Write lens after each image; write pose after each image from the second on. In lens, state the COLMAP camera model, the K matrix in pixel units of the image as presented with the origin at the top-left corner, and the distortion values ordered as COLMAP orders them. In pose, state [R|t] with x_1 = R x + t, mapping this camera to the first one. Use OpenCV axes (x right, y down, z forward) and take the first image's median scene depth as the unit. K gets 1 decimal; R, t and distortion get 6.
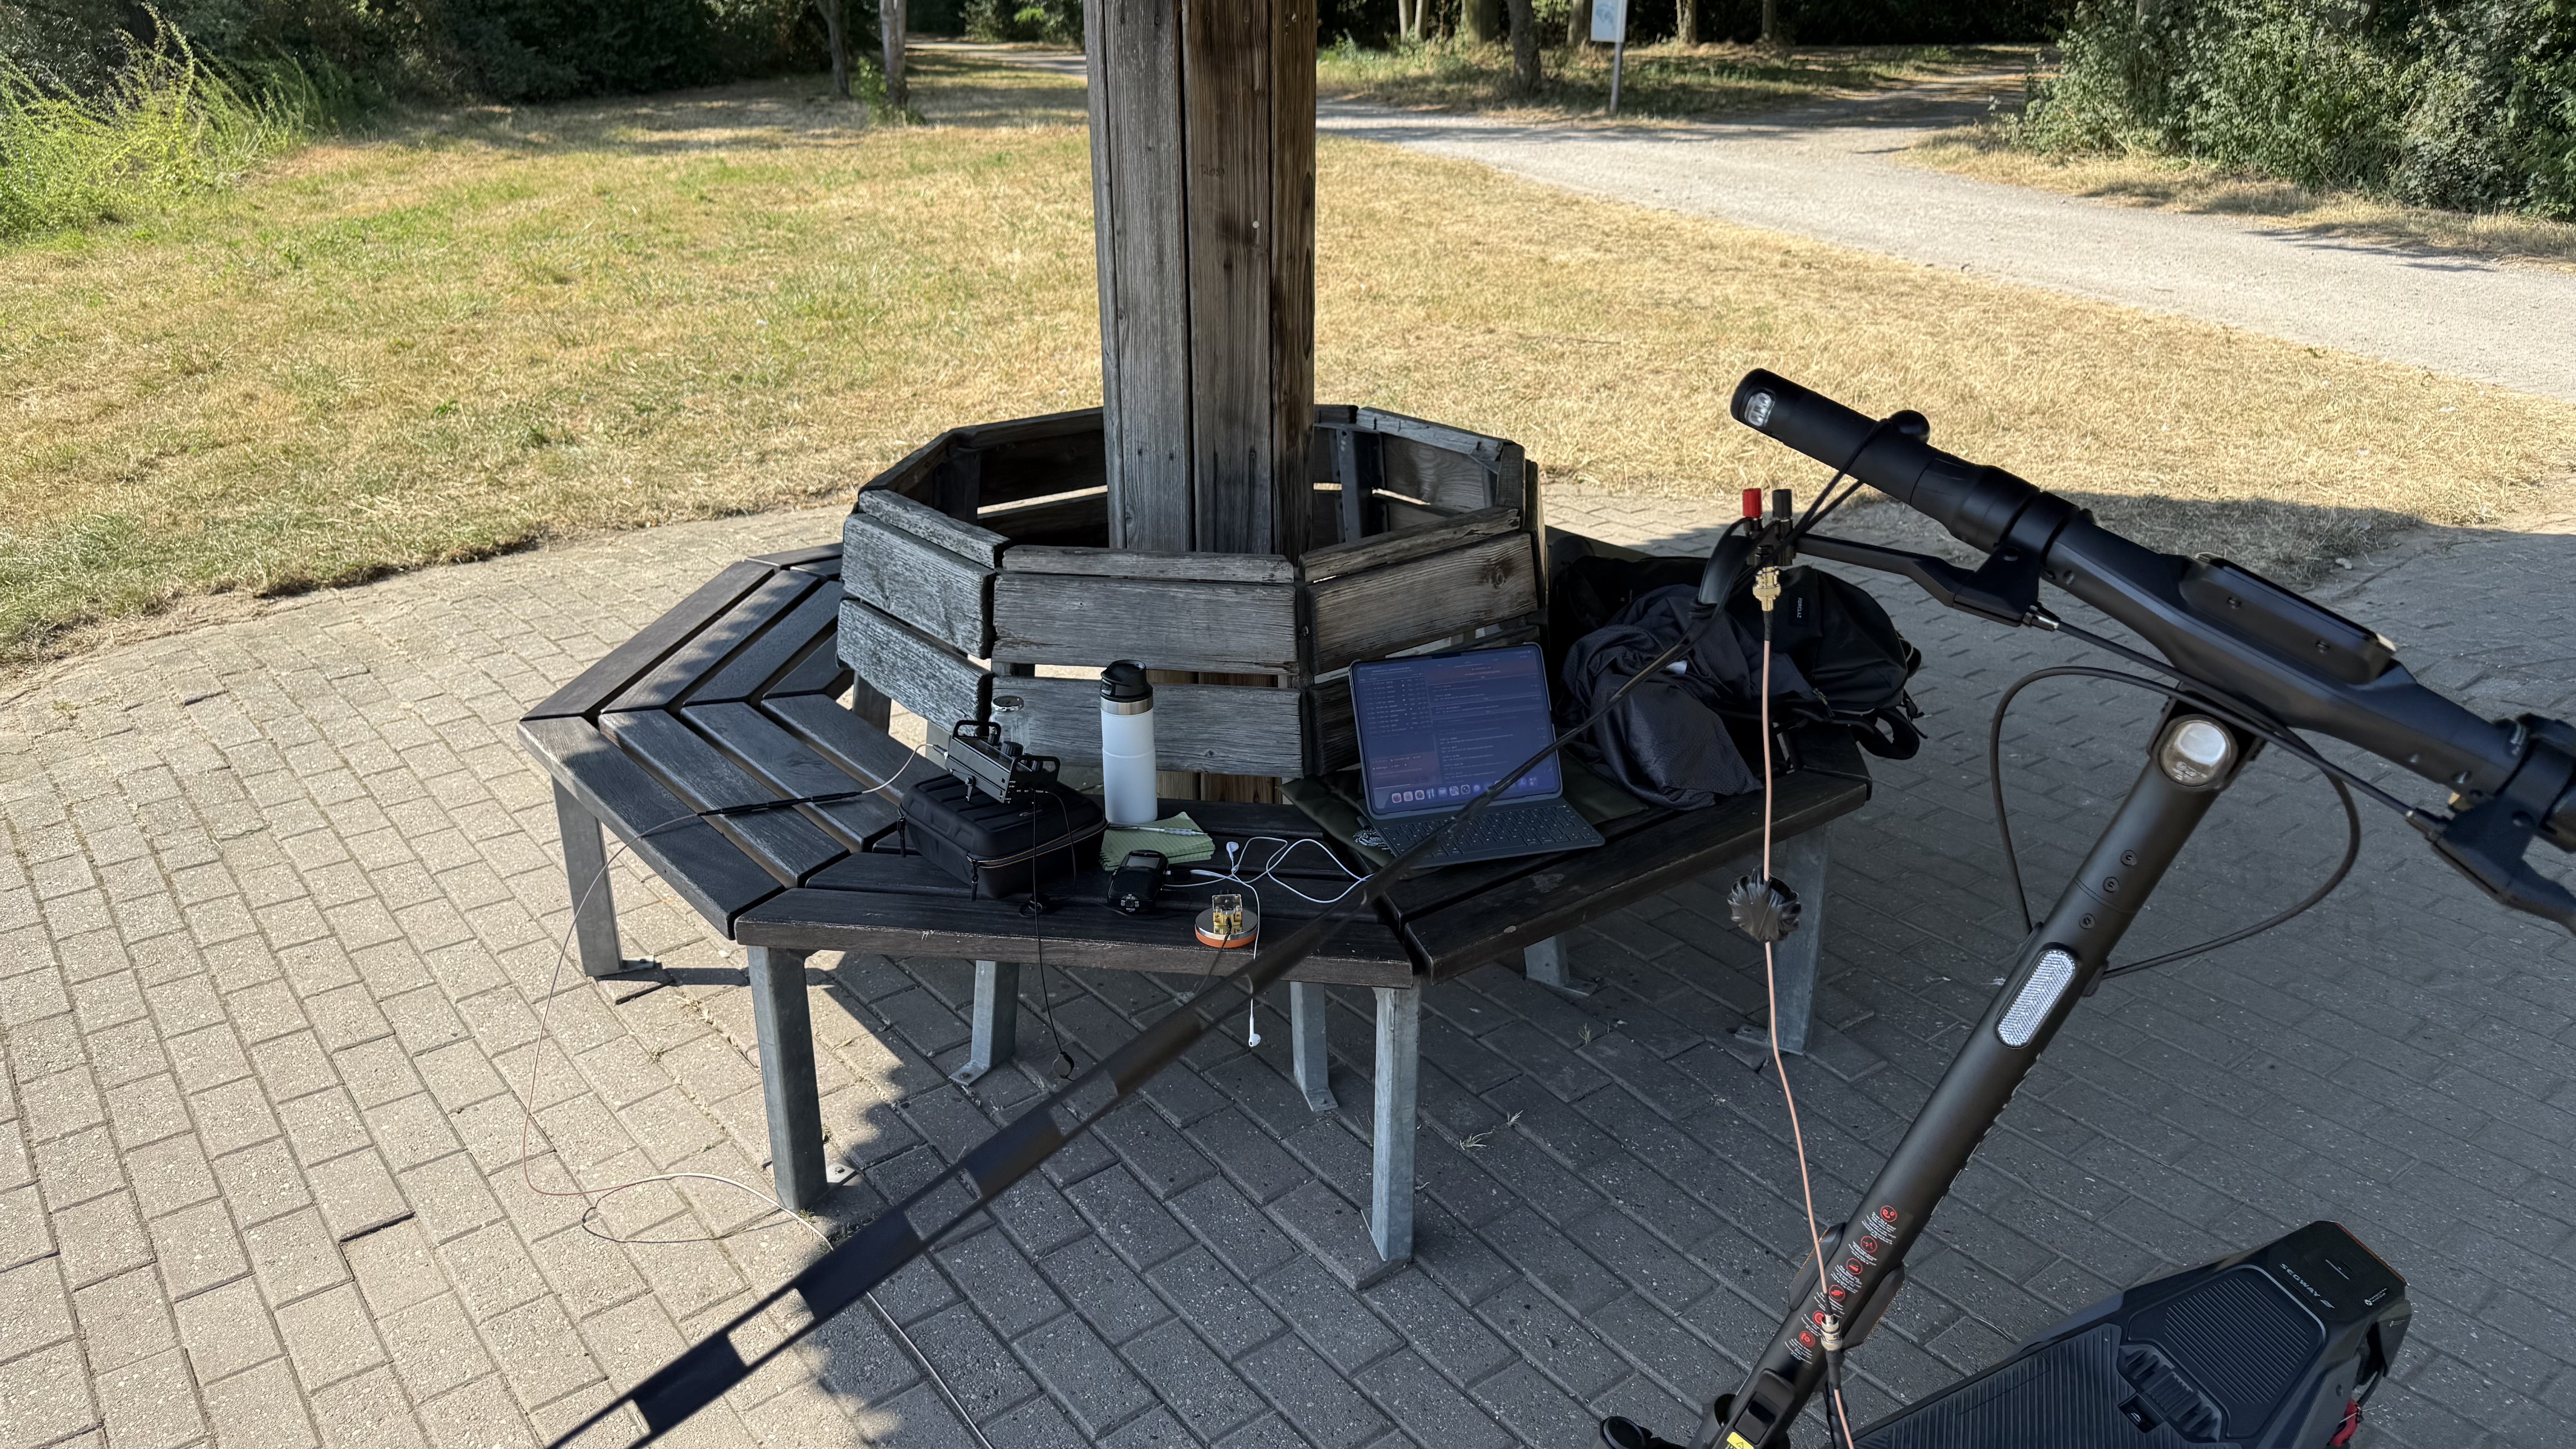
lens RADIAL K [[1821.5, 0, 1278.8], [0, 1821.5, 739.4], [0, 0, 1]] dist [0.043618, -0.075086]
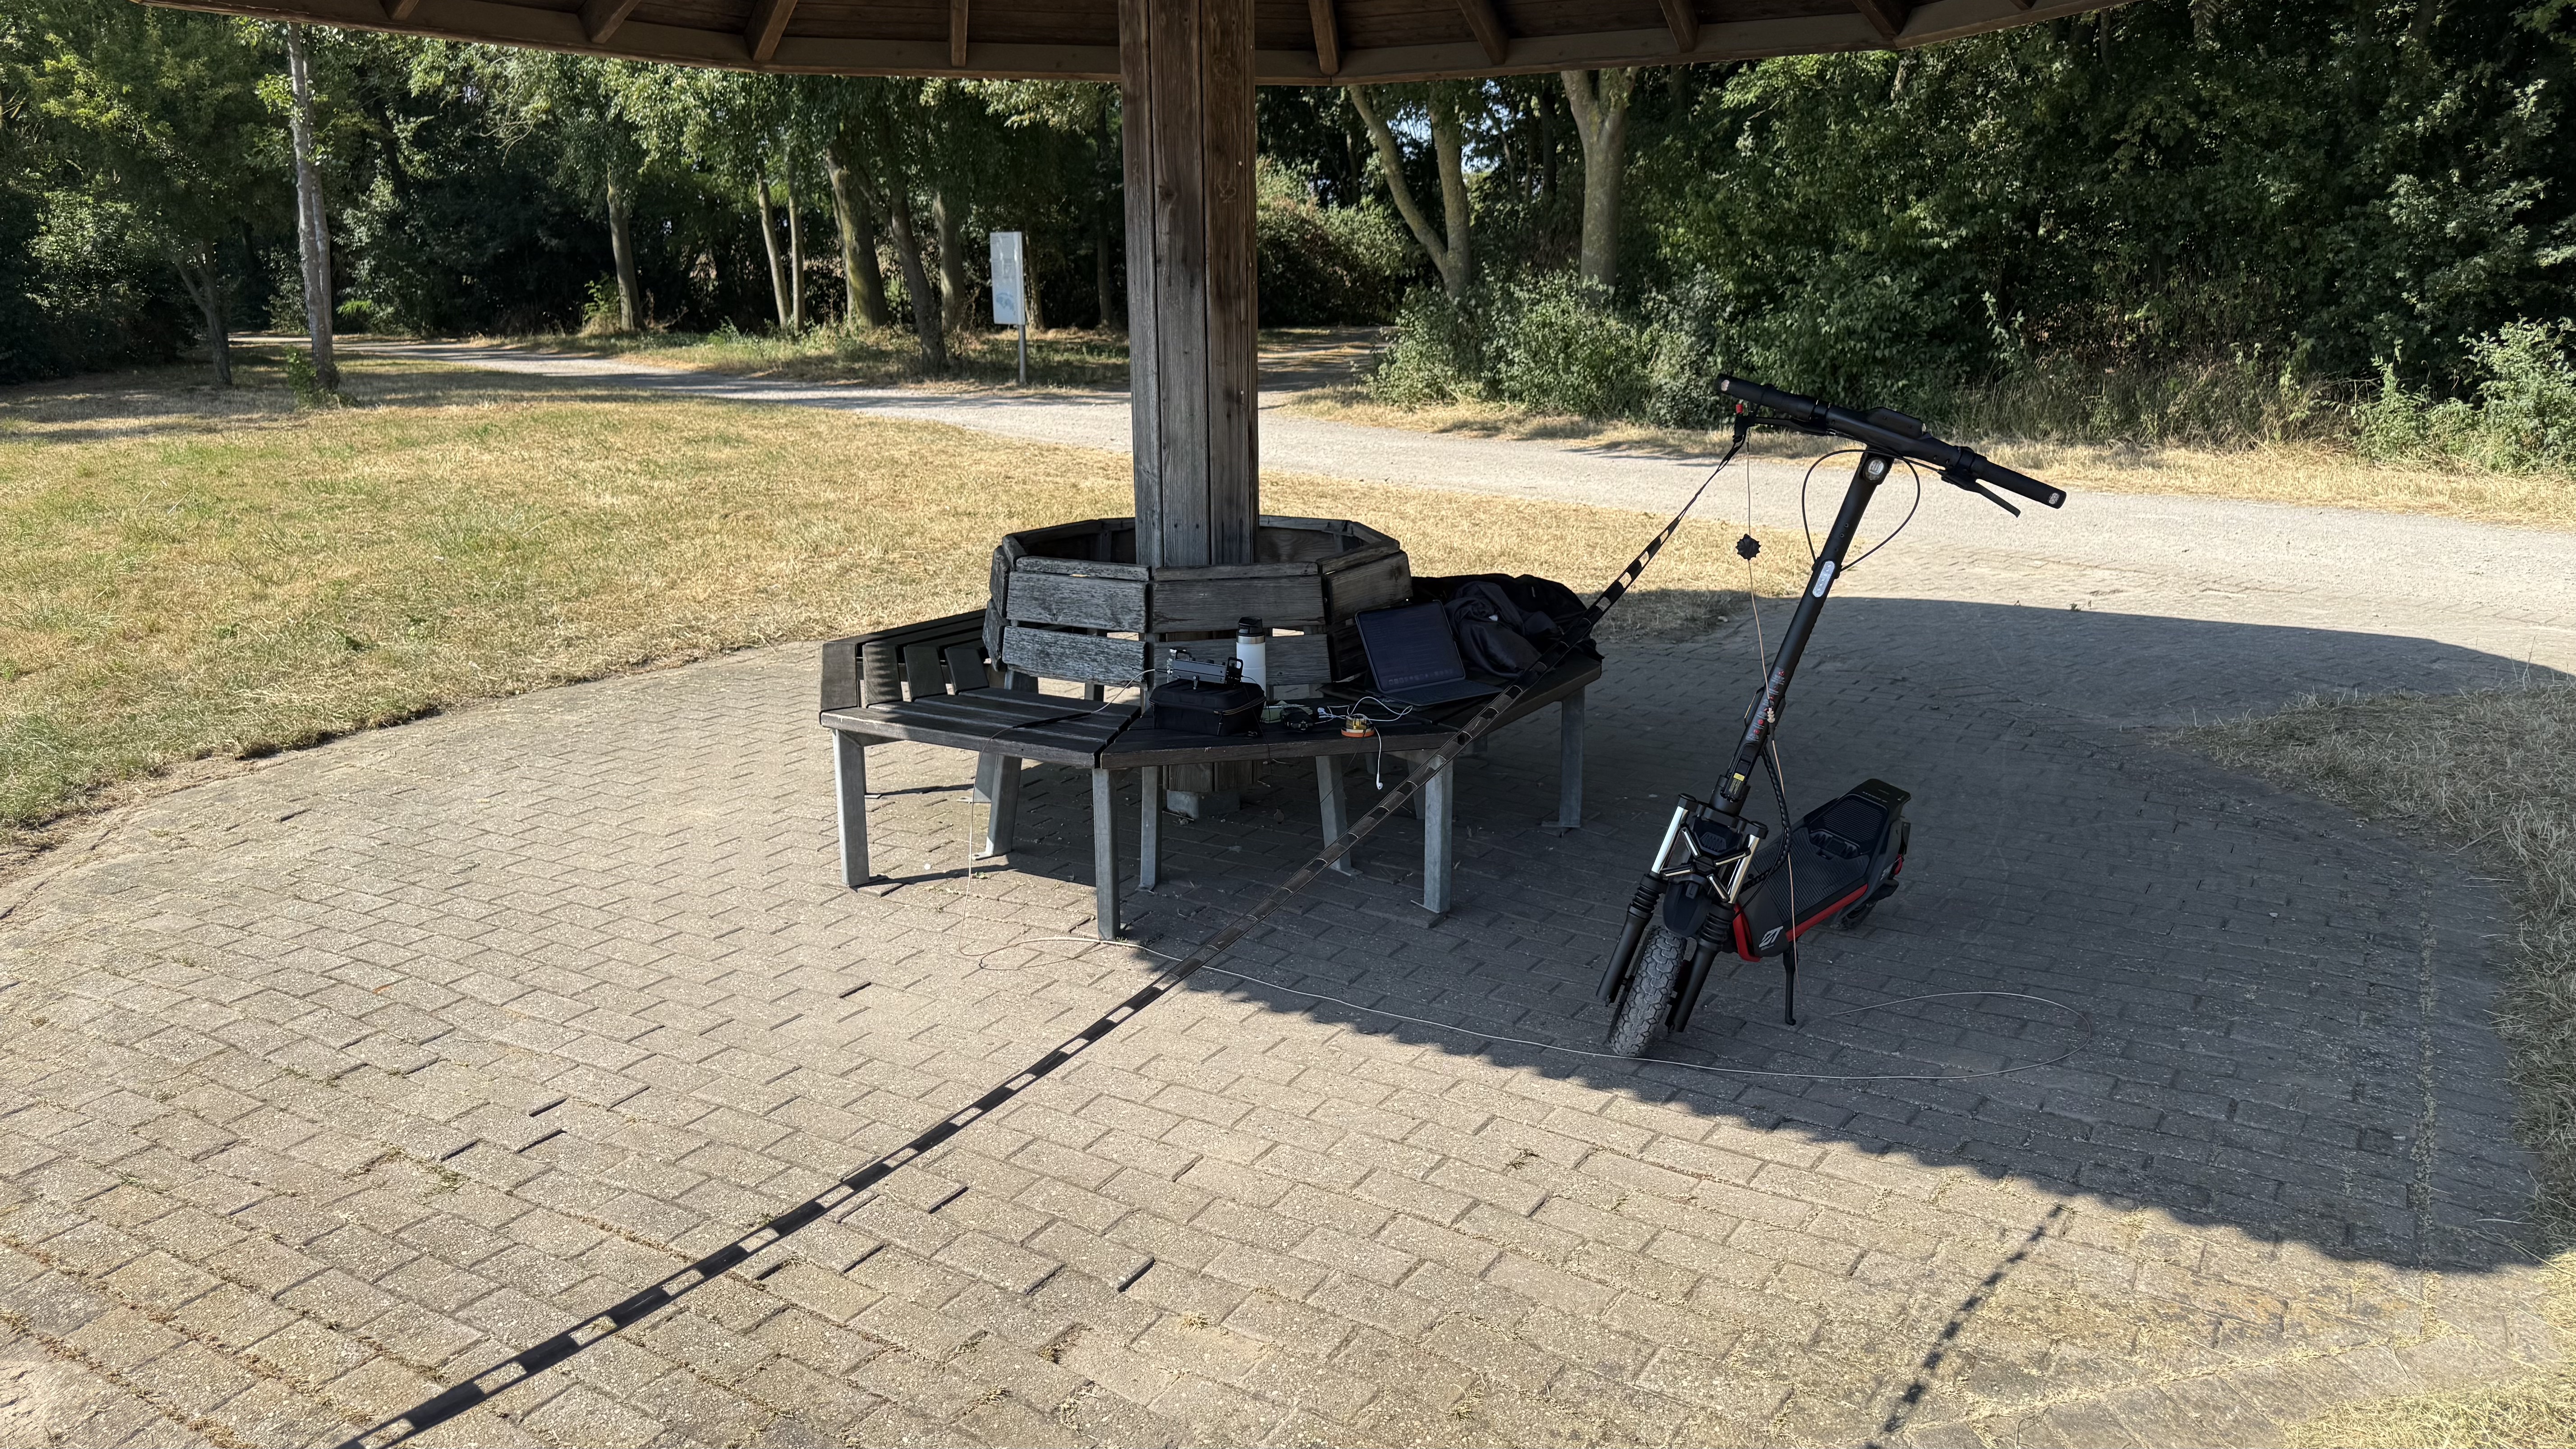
lens RADIAL K [[1821.5, 0, 1282.2], [0, 1821.5, 733.0], [0, 0, 1]] dist [0.043618, -0.075086]
pose [[0.933580, -0.087181, 0.347604, -0.133543], [0.137420, 0.982901, -0.122562, 0.057258], [-0.330975, 0.162190, 0.929597, -0.131064]]
